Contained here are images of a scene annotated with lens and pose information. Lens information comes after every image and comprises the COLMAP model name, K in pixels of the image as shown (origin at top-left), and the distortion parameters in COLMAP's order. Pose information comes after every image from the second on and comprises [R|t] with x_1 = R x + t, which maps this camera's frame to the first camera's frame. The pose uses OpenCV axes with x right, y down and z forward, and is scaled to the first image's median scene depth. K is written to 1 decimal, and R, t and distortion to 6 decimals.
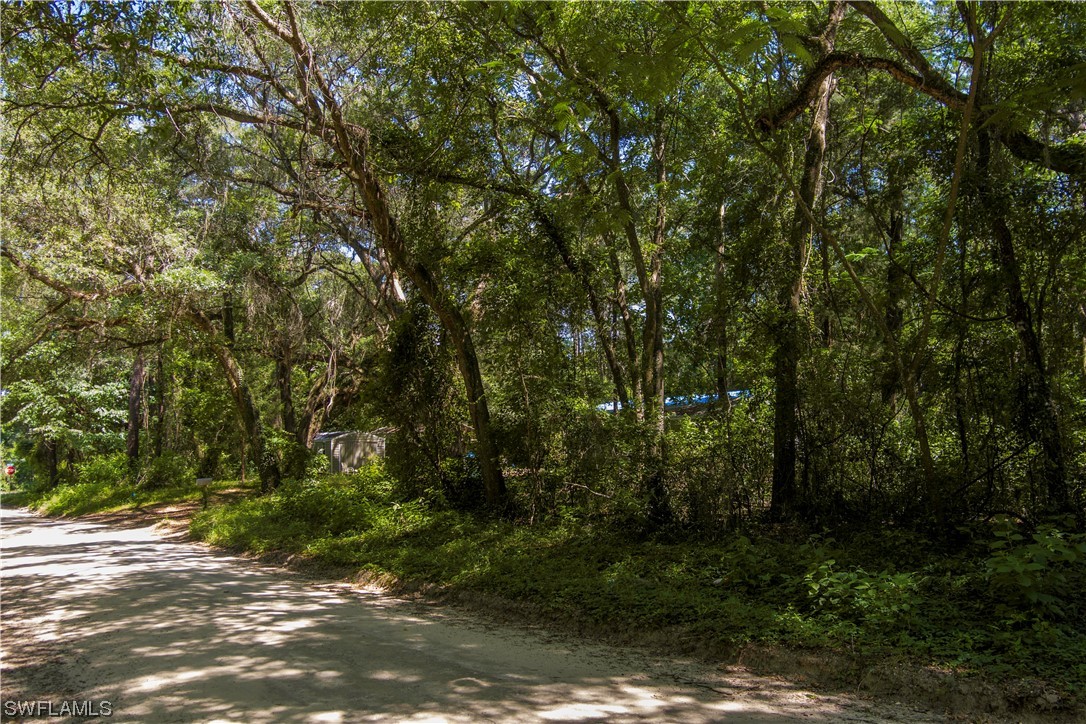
lens RADIAL K [[877.5, 0, 543.0], [0, 877.5, 362.0], [0, 0, 1]] dist [-0.081024, 0.039508]
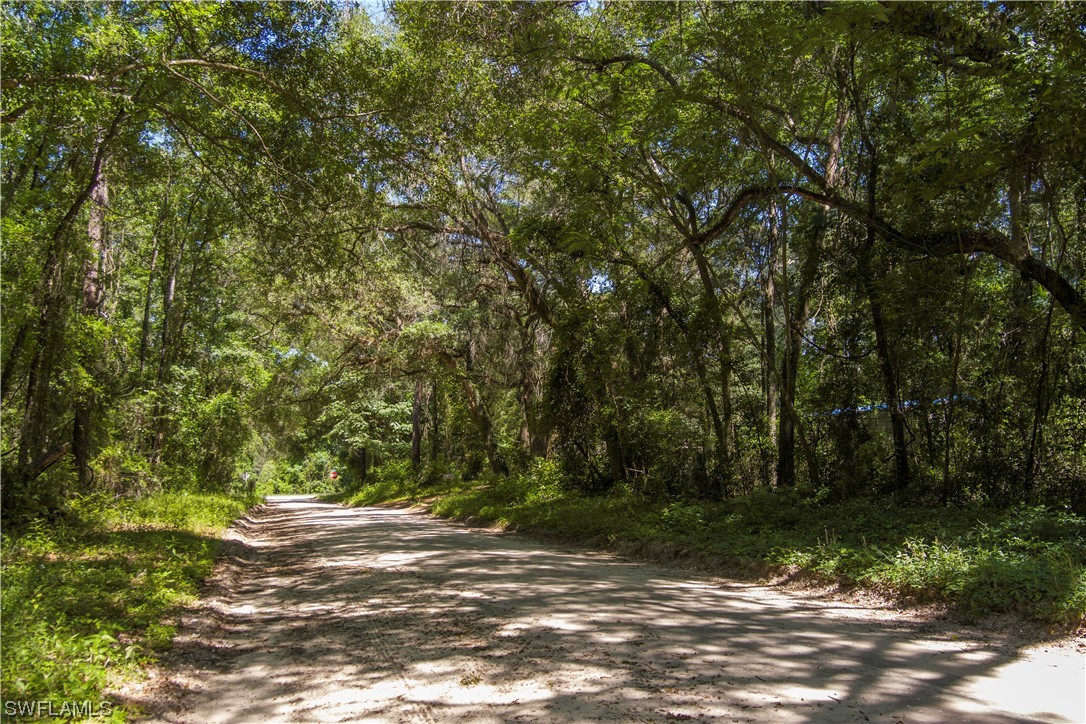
lens RADIAL K [[868.8, 0, 543.0], [0, 868.8, 362.0], [0, 0, 1]] dist [-0.061914, 0.002553]
pose [[0.946878, -0.032622, -0.319933, 0.167229], [0.028393, 0.999437, -0.017875, -0.009989], [0.320336, 0.007842, 0.947272, -0.209260]]
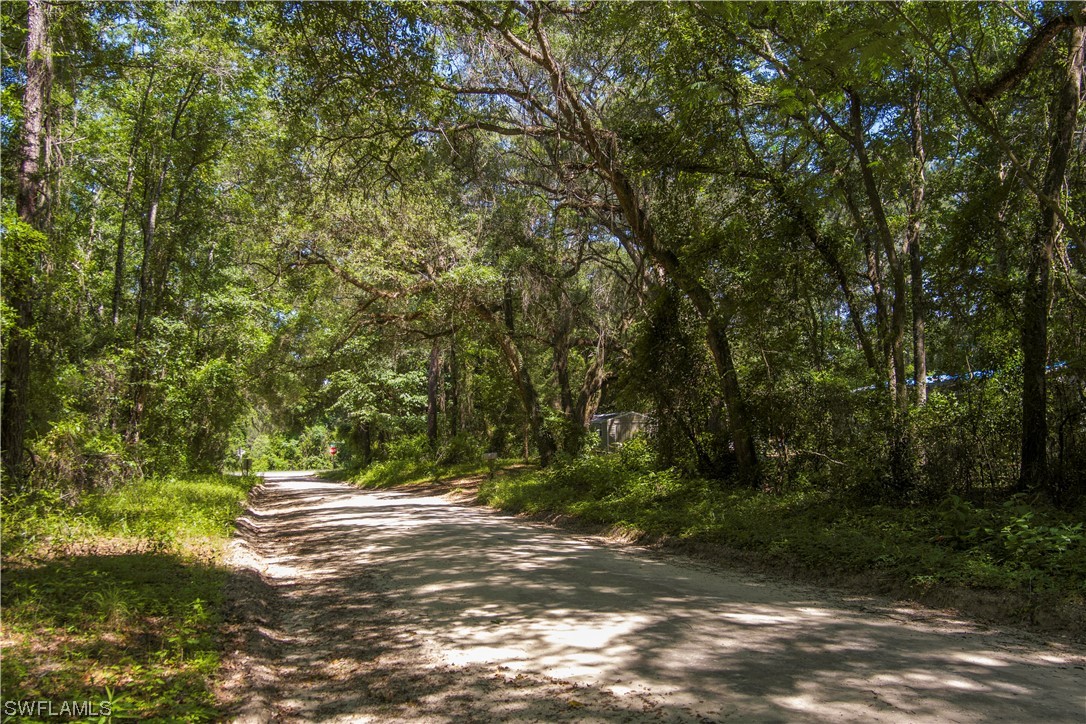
lens RADIAL K [[877.5, 0, 543.0], [0, 877.5, 362.0], [0, 0, 1]] dist [-0.081024, 0.039508]
pose [[0.949342, -0.022175, -0.313460, 0.027630], [0.027675, 0.999531, 0.013108, 0.003821], [0.313022, -0.021119, 0.949511, -0.045055]]
